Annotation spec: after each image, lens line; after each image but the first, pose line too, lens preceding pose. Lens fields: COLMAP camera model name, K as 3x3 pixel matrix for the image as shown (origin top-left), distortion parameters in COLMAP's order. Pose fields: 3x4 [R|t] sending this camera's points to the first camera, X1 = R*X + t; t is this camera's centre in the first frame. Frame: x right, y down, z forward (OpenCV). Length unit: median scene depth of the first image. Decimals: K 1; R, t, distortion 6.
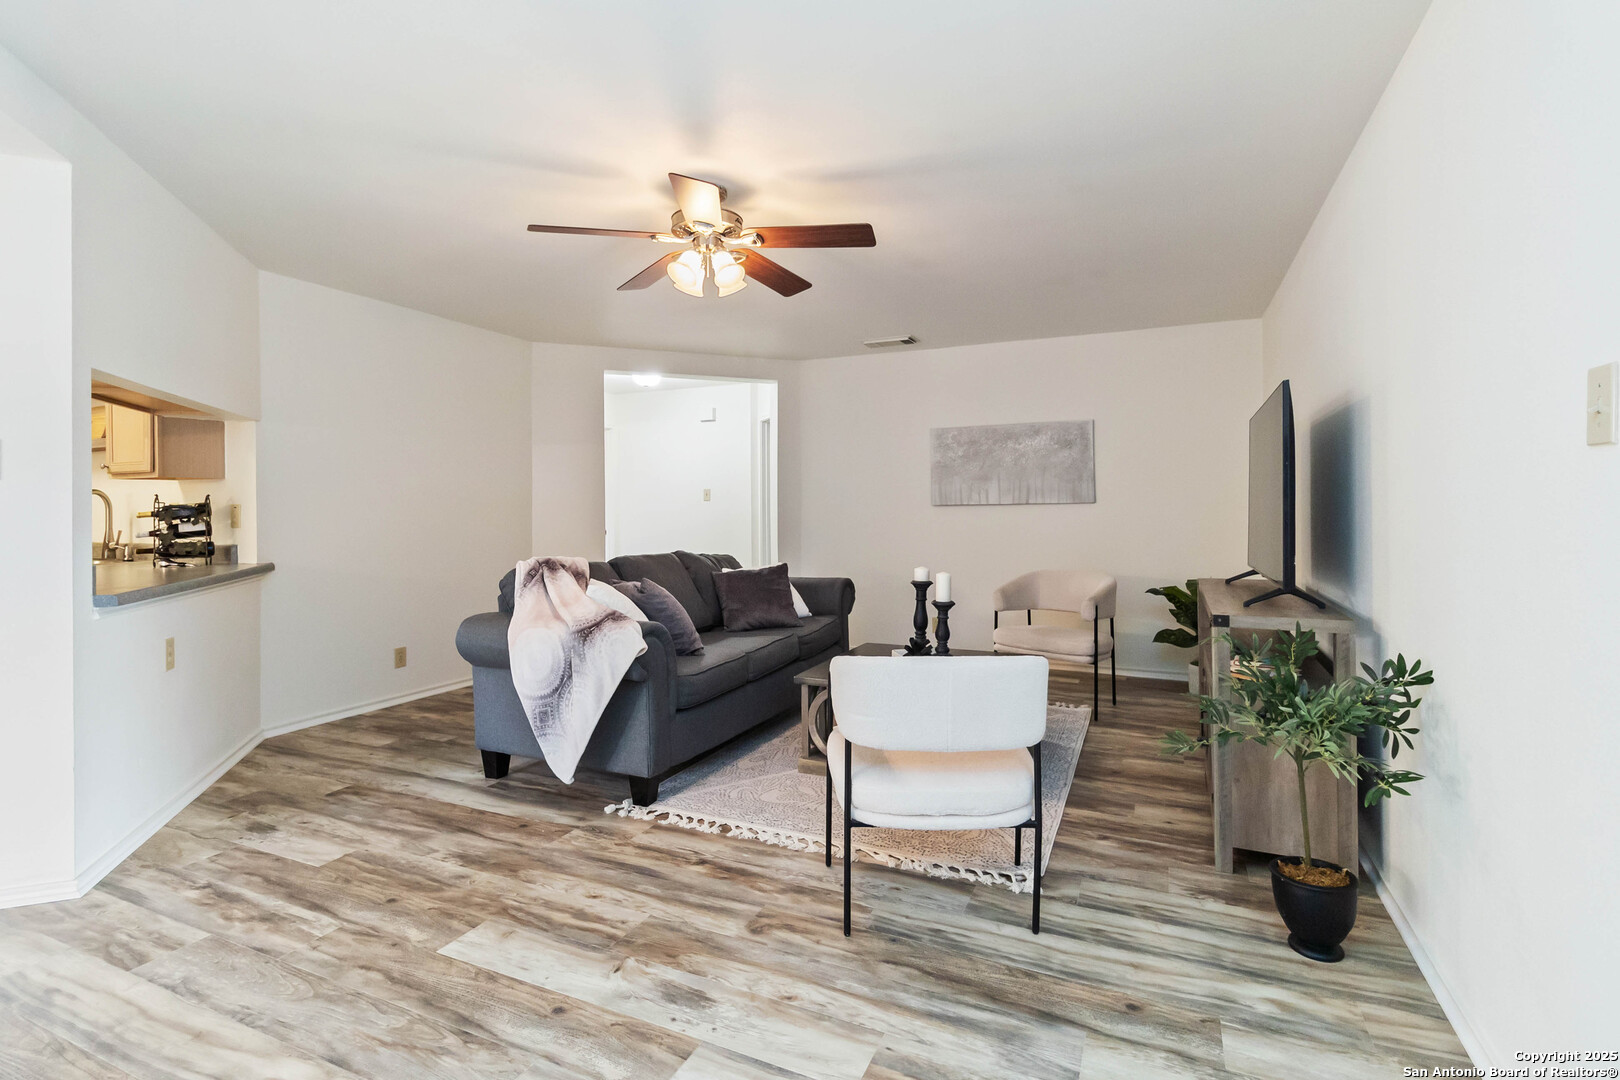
lens RADIAL K [[763.5, 0, 826.5], [0, 763.5, 507.3], [0, 0, 1]] dist [-0.001623, 0.001418]
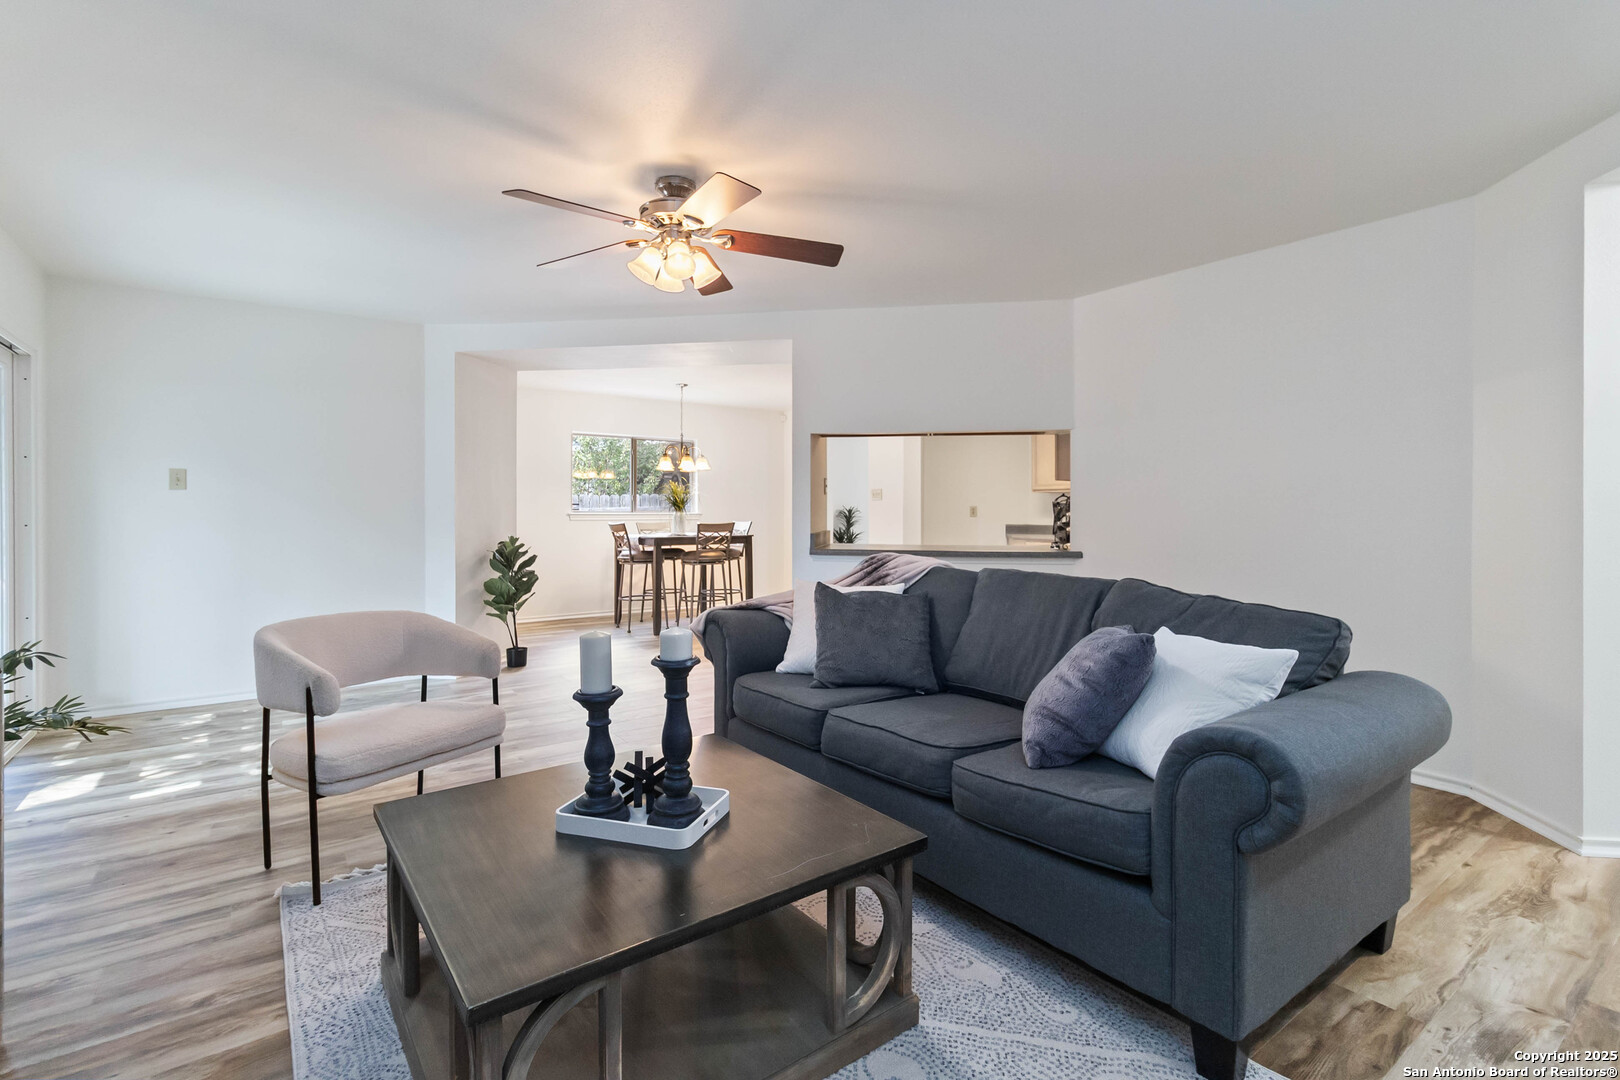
lens RADIAL K [[763.5, 0, 822.5], [0, 763.5, 534.3], [0, 0, 1]] dist [-0.001623, 0.001418]
pose [[-0.496843, 0.022126, -0.867558, 0.741906], [-0.003094, 0.999623, 0.027266, 0.007109], [0.867835, 0.016231, -0.496587, 2.005166]]
